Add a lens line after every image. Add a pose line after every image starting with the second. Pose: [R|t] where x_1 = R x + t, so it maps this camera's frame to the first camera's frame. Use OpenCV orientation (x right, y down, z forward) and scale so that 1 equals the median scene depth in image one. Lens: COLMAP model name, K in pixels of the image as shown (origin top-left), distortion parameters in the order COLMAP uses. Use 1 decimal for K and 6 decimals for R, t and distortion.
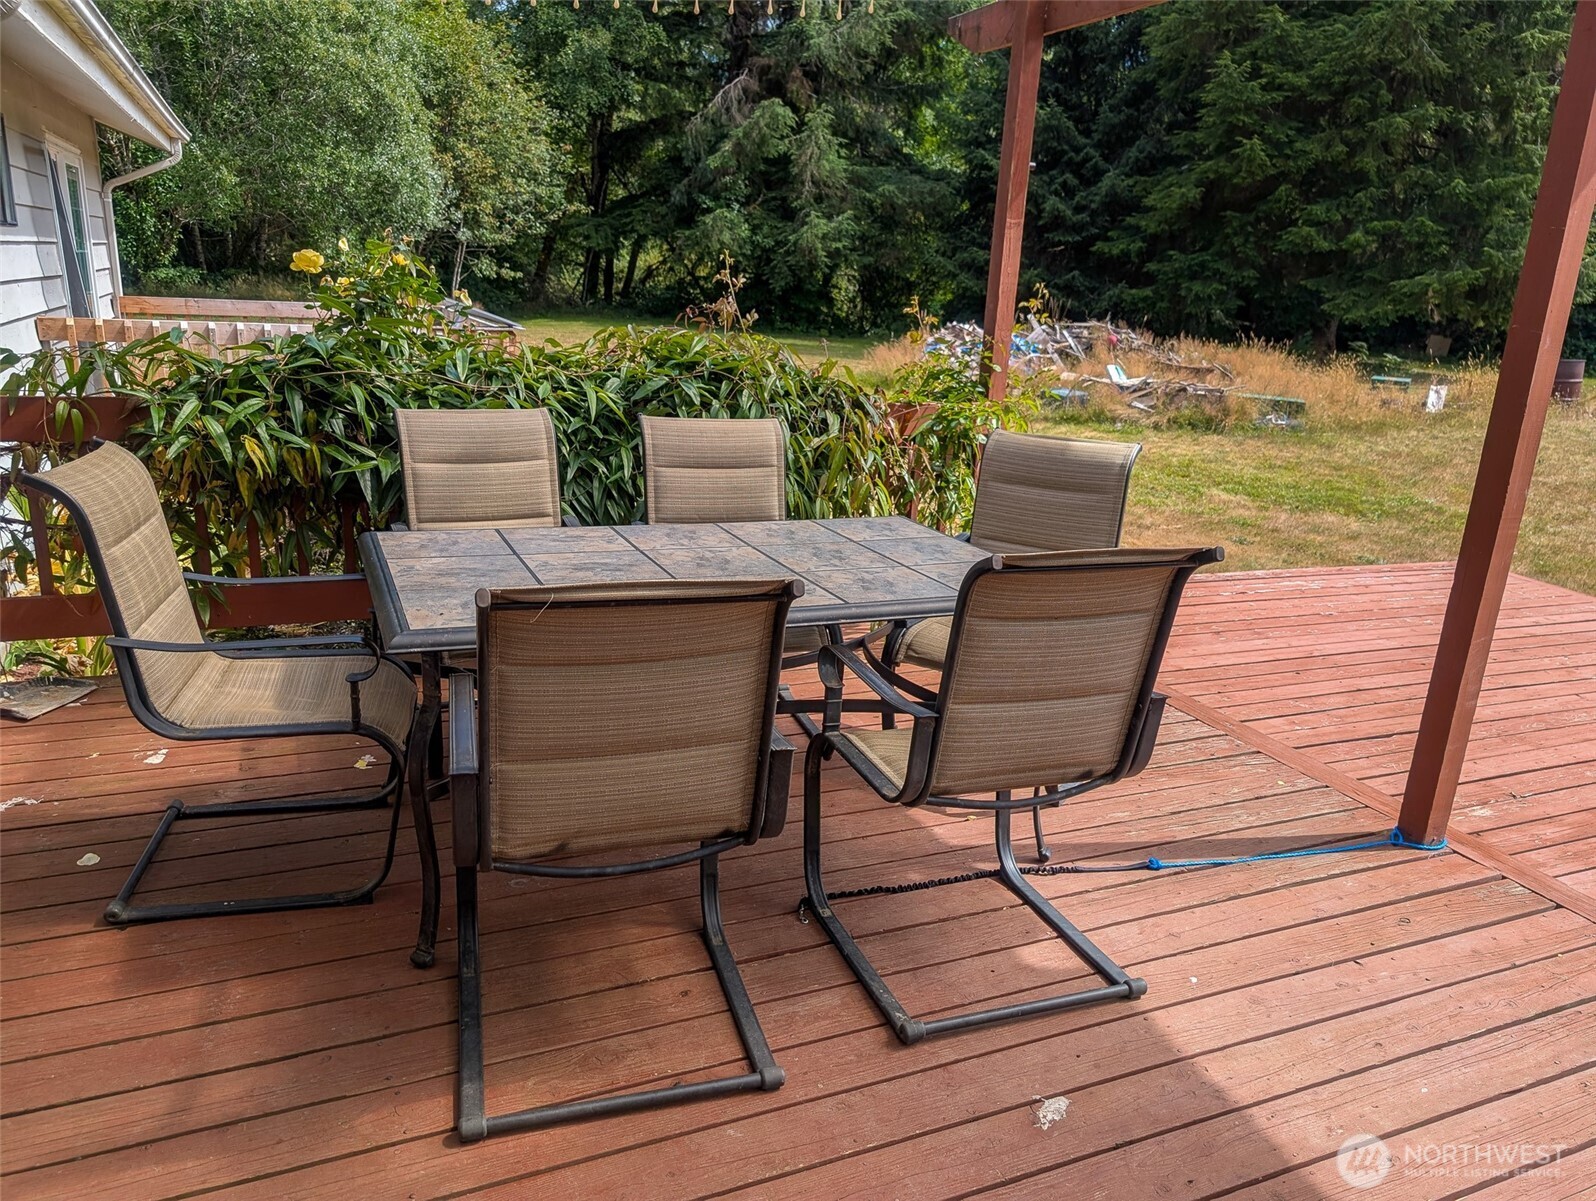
lens RADIAL K [[1128.4, 0, 797.9], [0, 1128.4, 597.8], [0, 0, 1]] dist [0.012167, -0.013667]
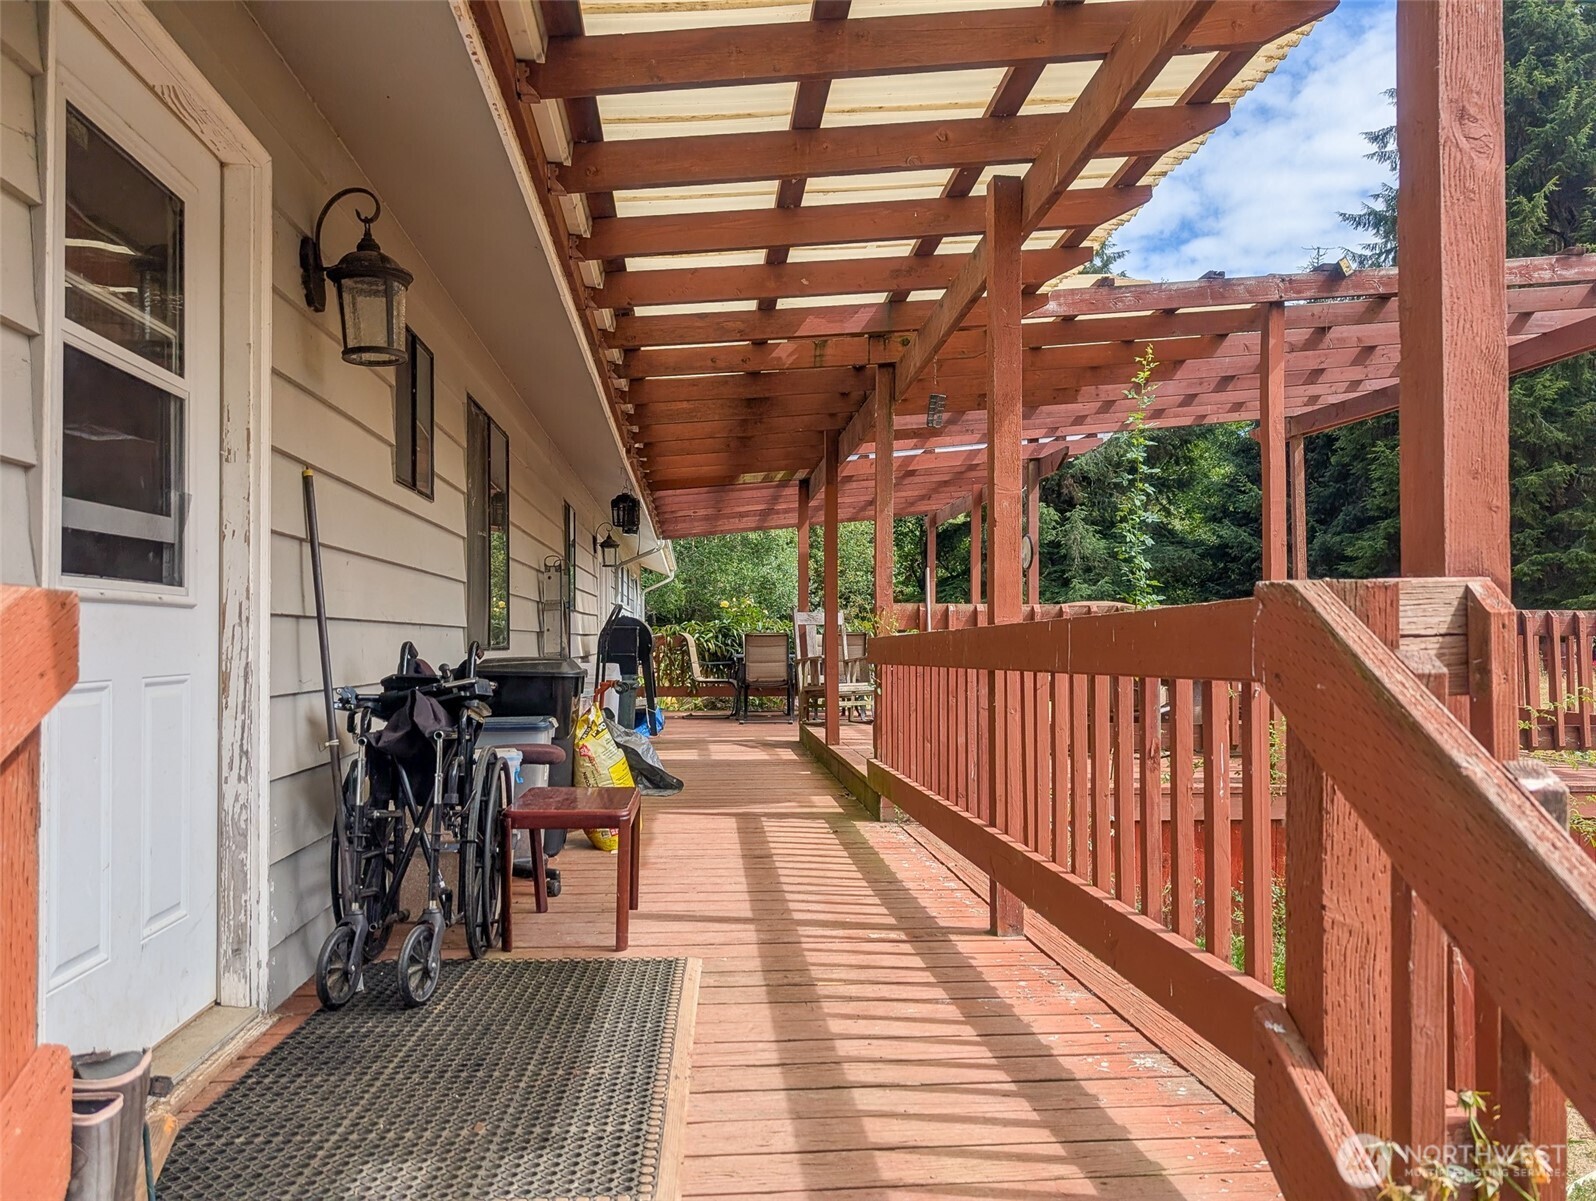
lens RADIAL K [[1128.4, 0, 798.2], [0, 1128.4, 610.1], [0, 0, 1]] dist [0.012167, -0.013667]
pose [[0.947701, -0.061821, -0.313114, 0.129659], [-0.037621, 0.952583, -0.301944, 0.112622], [0.316934, 0.297932, 0.900439, -0.306044]]
